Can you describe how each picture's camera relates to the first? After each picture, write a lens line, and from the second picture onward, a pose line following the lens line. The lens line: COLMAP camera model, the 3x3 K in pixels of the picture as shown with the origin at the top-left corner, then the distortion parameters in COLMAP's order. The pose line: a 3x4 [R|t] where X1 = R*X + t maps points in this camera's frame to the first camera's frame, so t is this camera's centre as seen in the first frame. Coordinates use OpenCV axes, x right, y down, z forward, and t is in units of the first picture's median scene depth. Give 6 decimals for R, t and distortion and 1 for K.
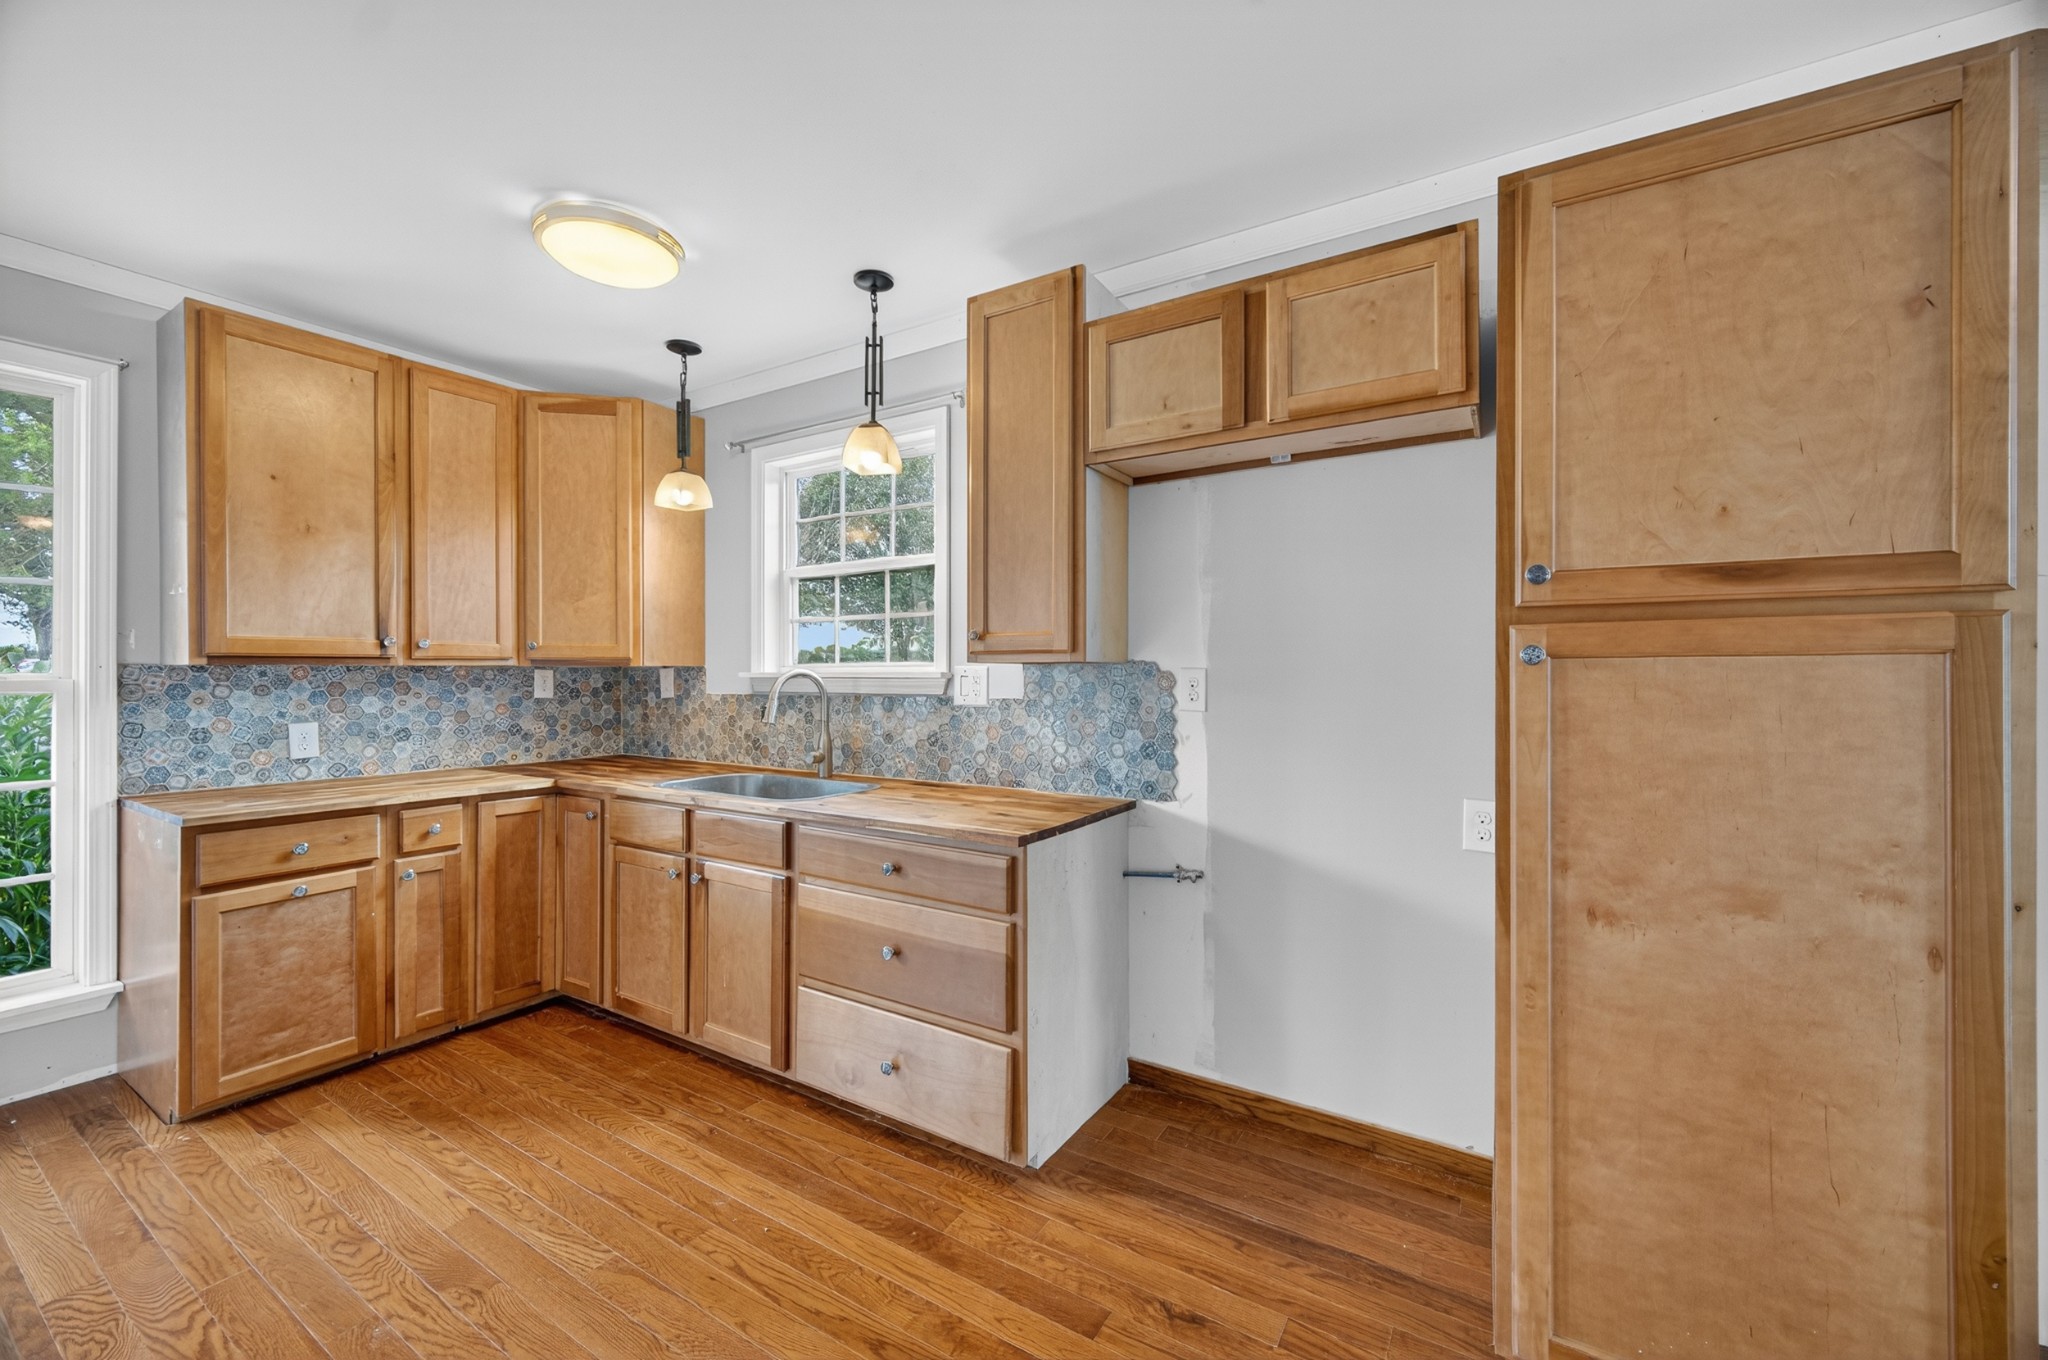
lens RADIAL K [[806.8, 0, 1008.6], [0, 806.8, 676.1], [0, 0, 1]] dist [-0.006442, 0.001524]
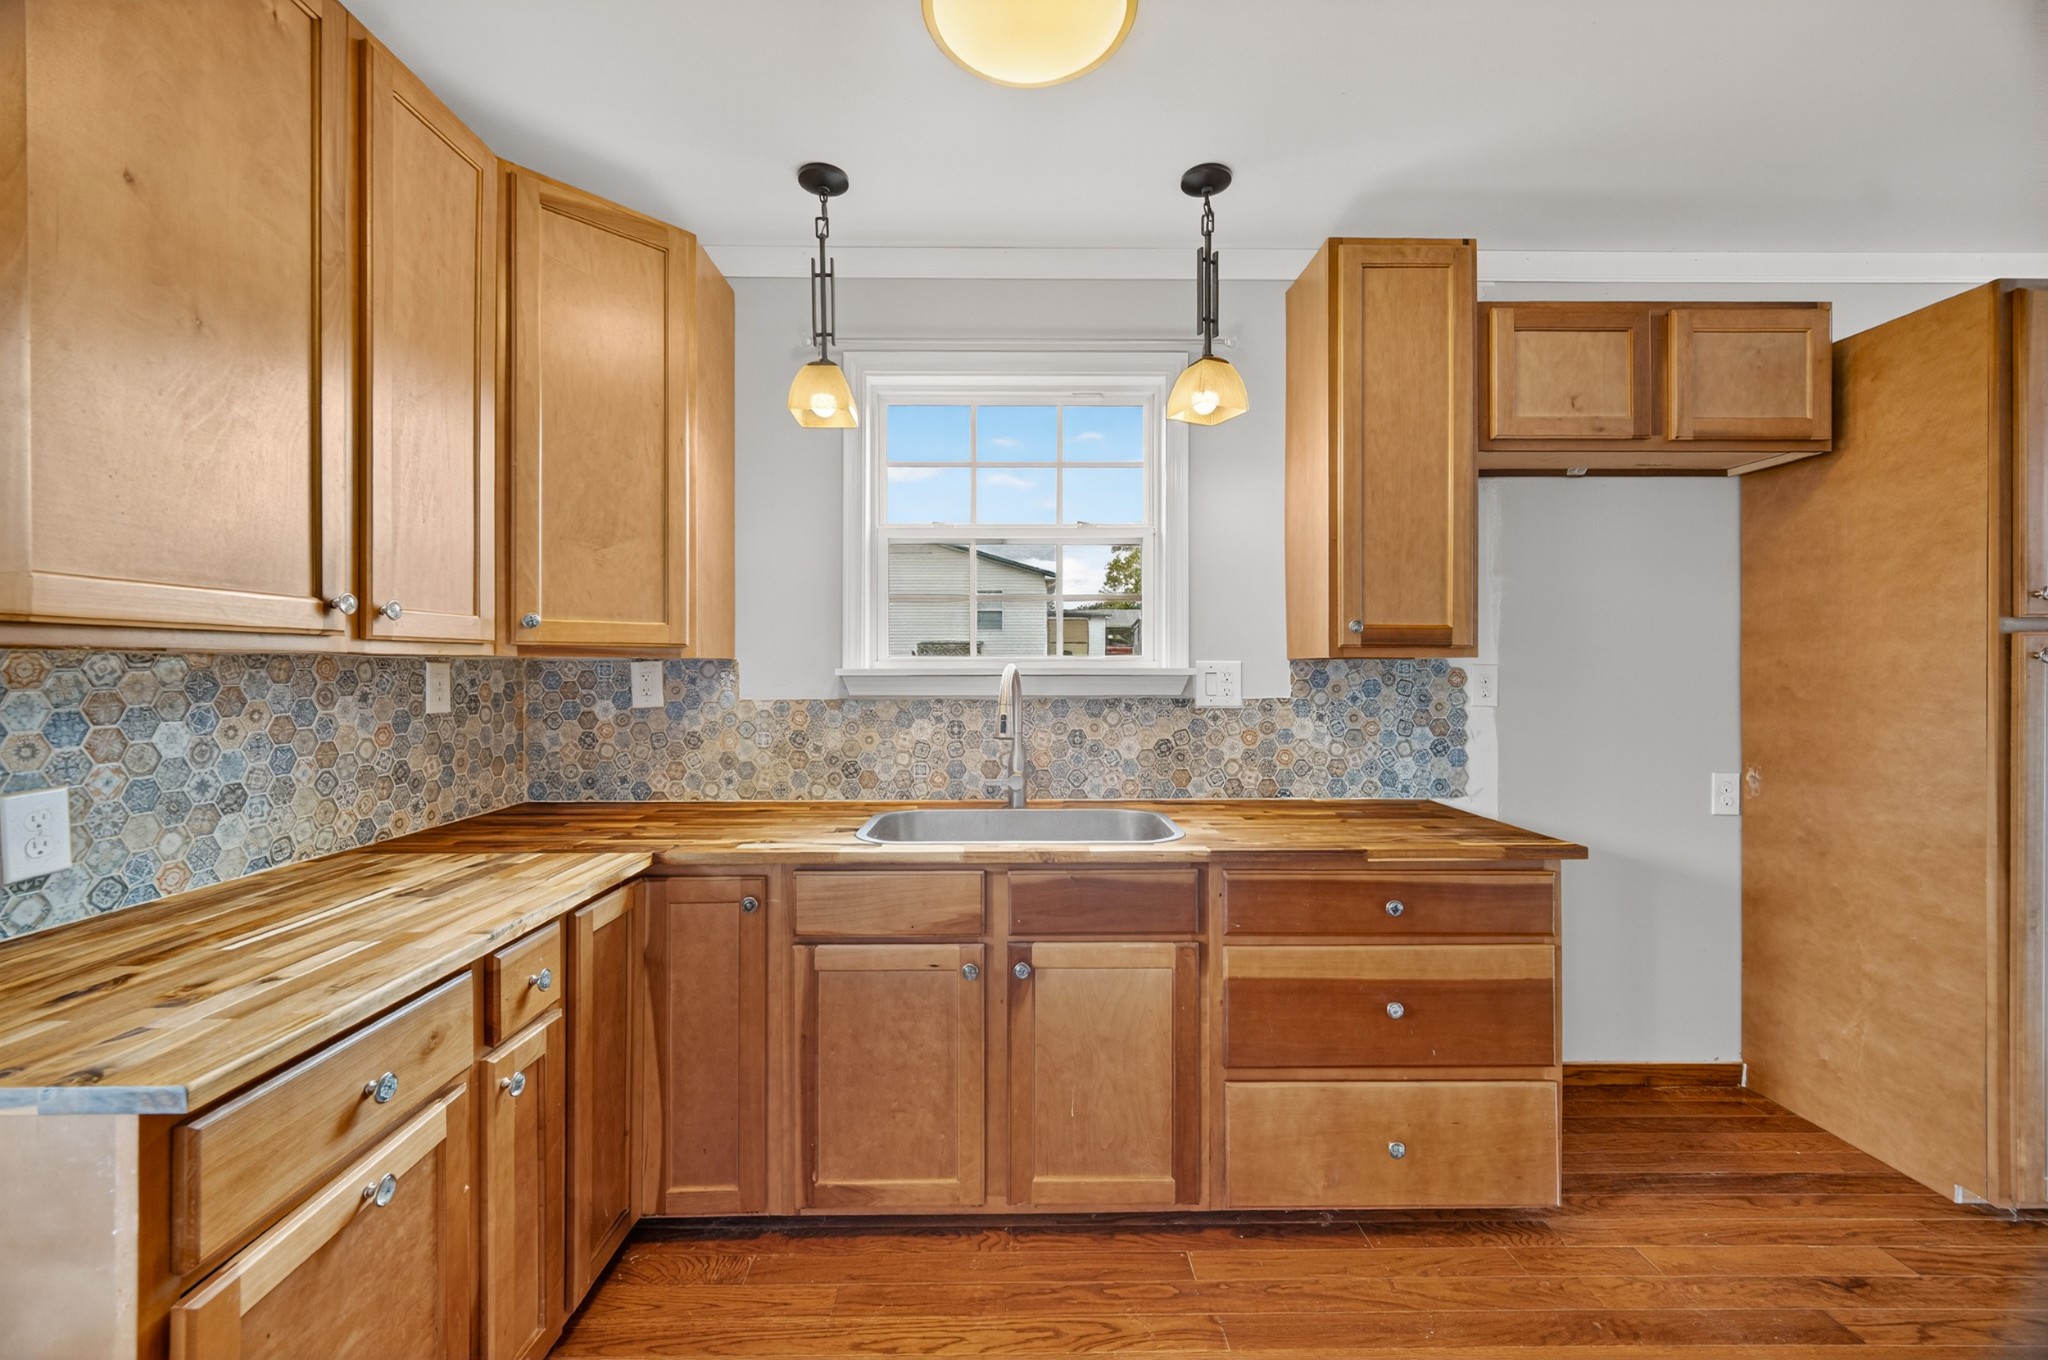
lens RADIAL K [[806.8, 0, 1021.9], [0, 806.8, 673.3], [0, 0, 1]] dist [-0.006442, 0.001524]
pose [[0.840297, -0.002950, 0.542118, -0.690674], [0.001467, 0.999994, 0.003169, -0.002632], [-0.542124, -0.001868, 0.840296, 0.389958]]
